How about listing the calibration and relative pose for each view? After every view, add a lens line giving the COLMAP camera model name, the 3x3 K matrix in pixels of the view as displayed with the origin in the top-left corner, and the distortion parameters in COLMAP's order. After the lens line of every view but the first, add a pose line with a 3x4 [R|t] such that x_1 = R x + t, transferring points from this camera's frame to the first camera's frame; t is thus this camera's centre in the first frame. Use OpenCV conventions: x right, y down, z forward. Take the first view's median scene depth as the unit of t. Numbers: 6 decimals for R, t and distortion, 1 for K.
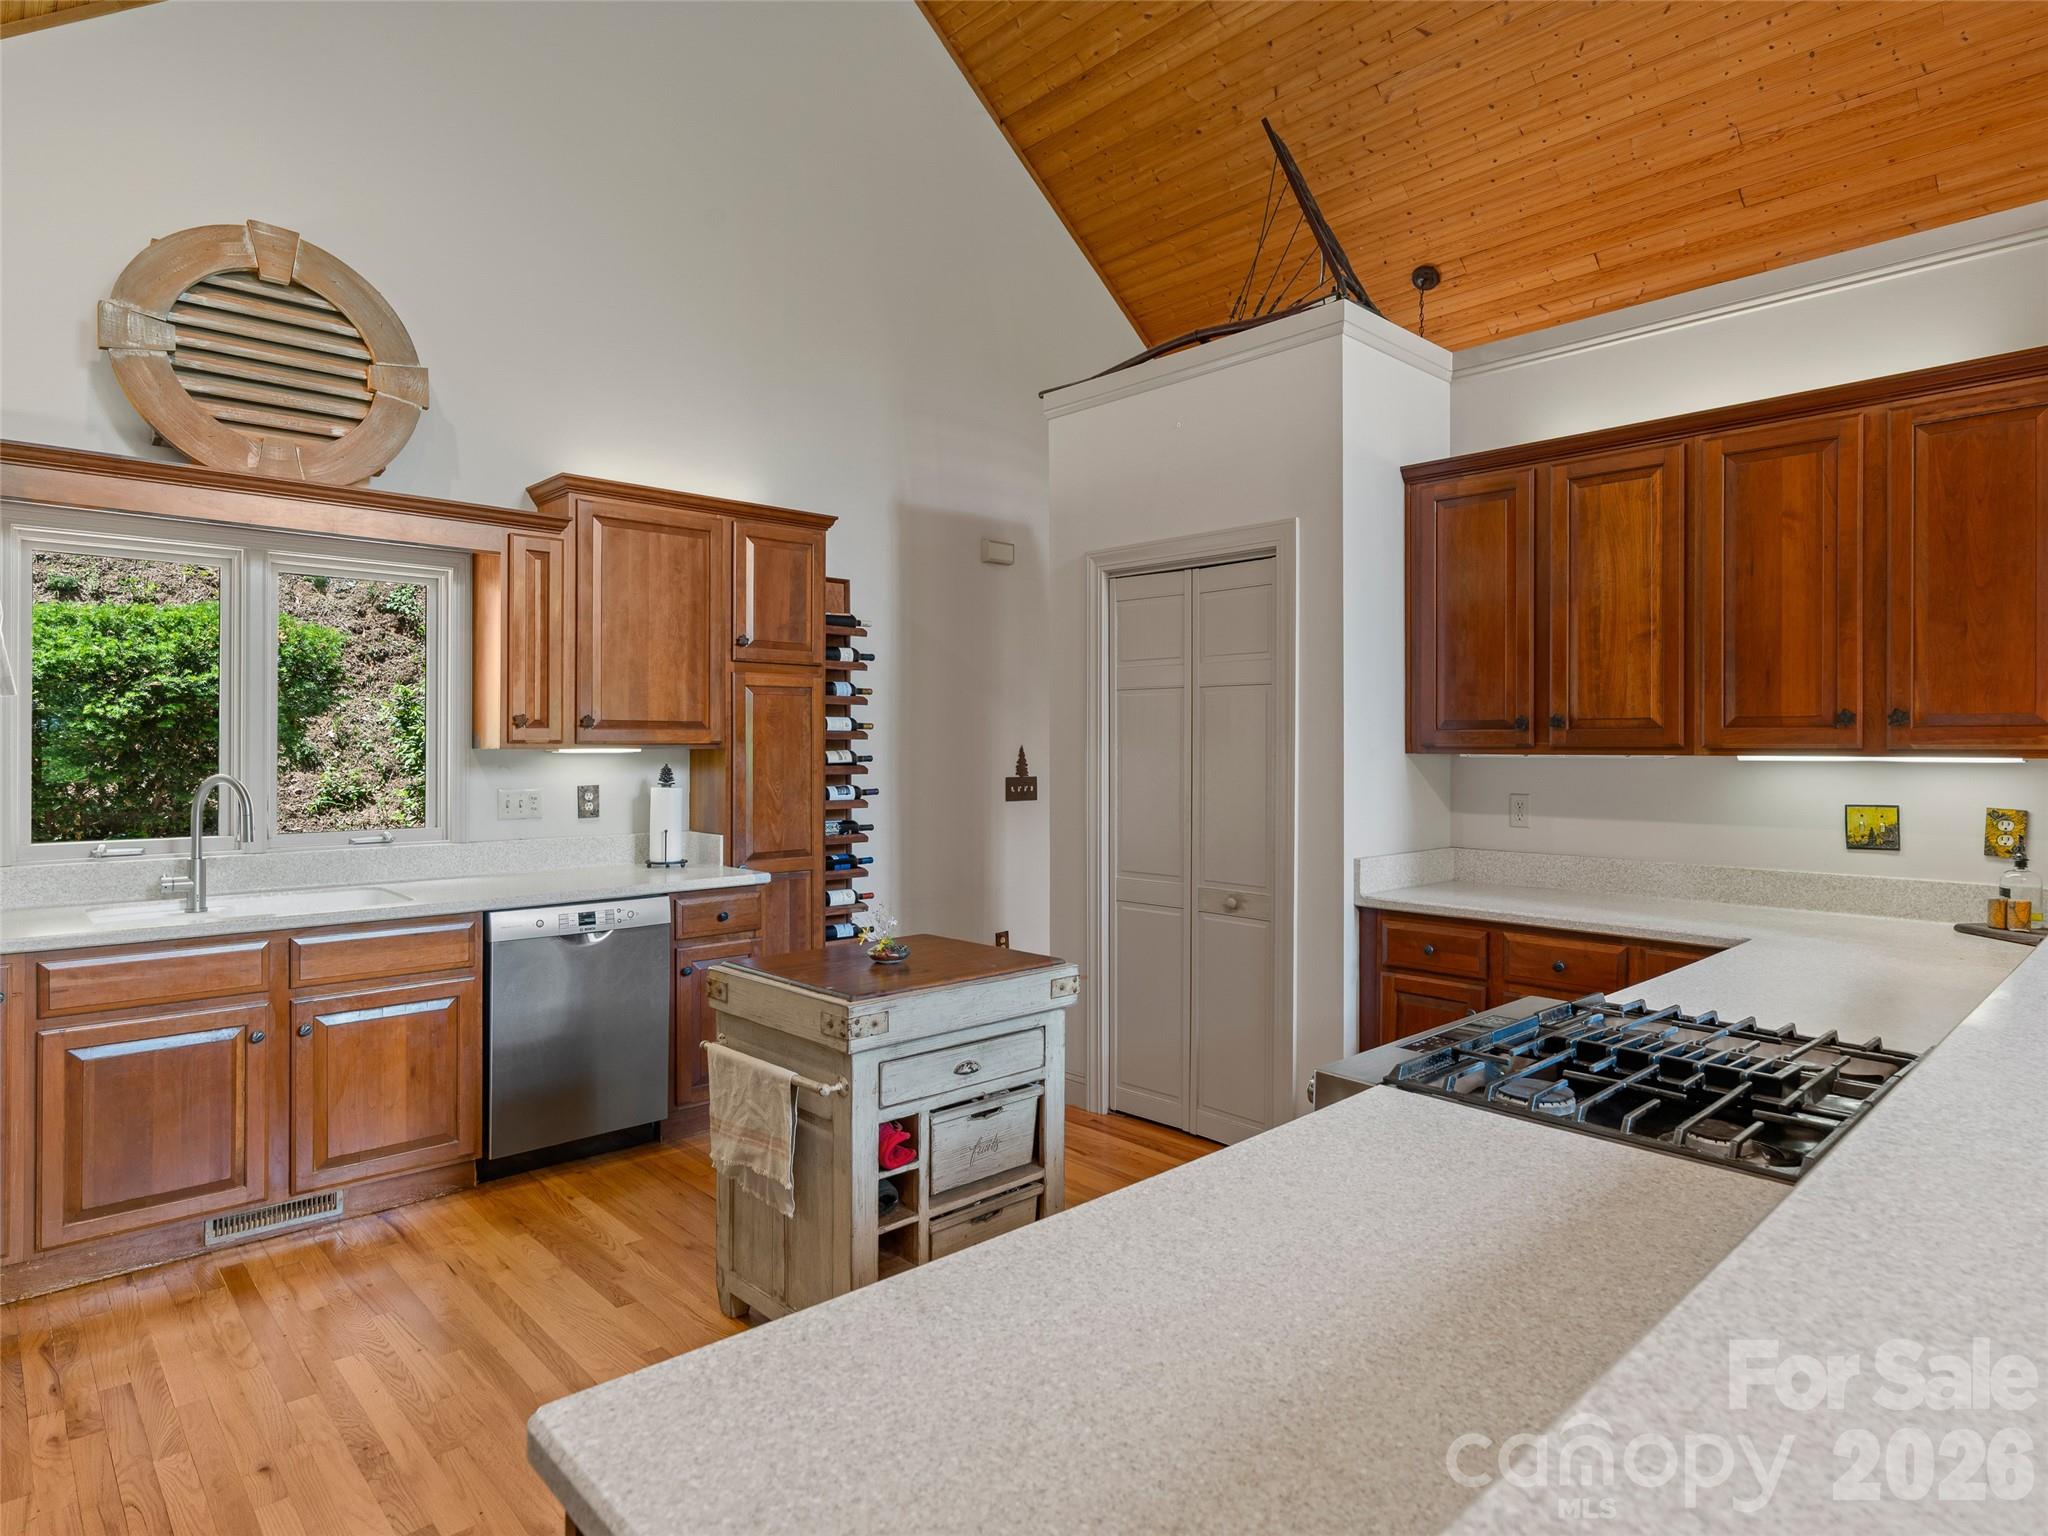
lens RADIAL K [[1158.0, 0, 1030.6], [0, 1158.0, 747.4], [0, 0, 1]] dist [-0.006423, 0.000937]
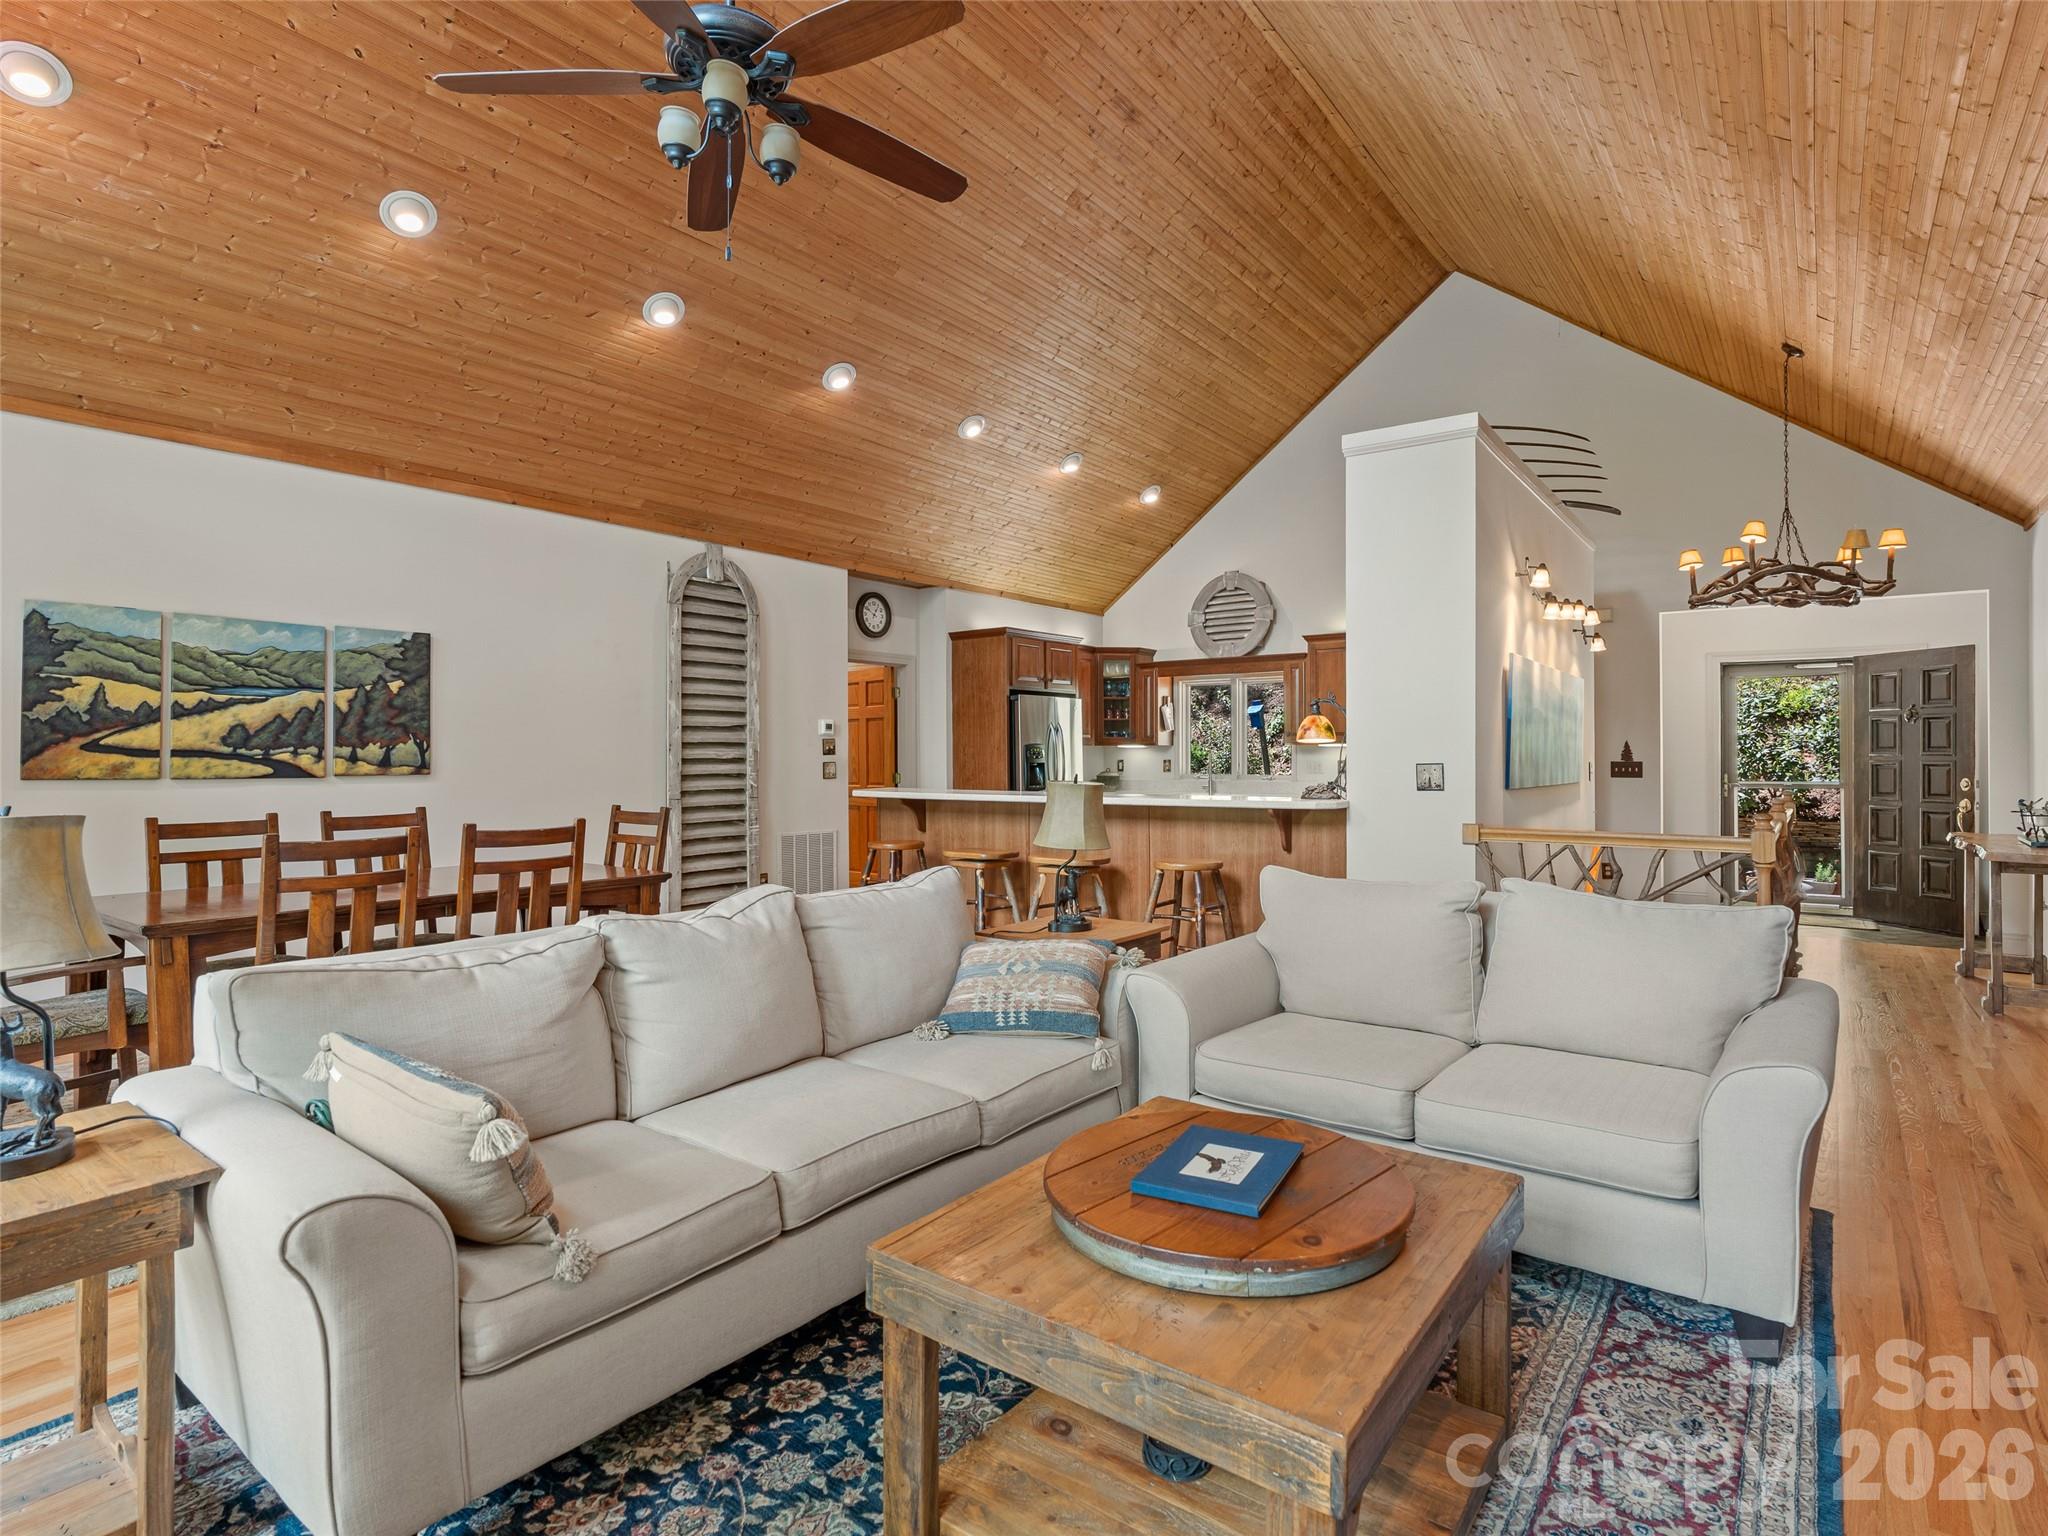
lens RADIAL K [[1048.6, 0, 1043.5], [0, 1048.6, 755.5], [0, 0, 1]] dist [-0.011036, 0.004314]
pose [[0.172206, -0.002791, -0.985057, 1.675850], [0.000319, 0.999996, -0.002778, 0.030107], [0.985061, 0.000164, 0.172206, 0.042814]]
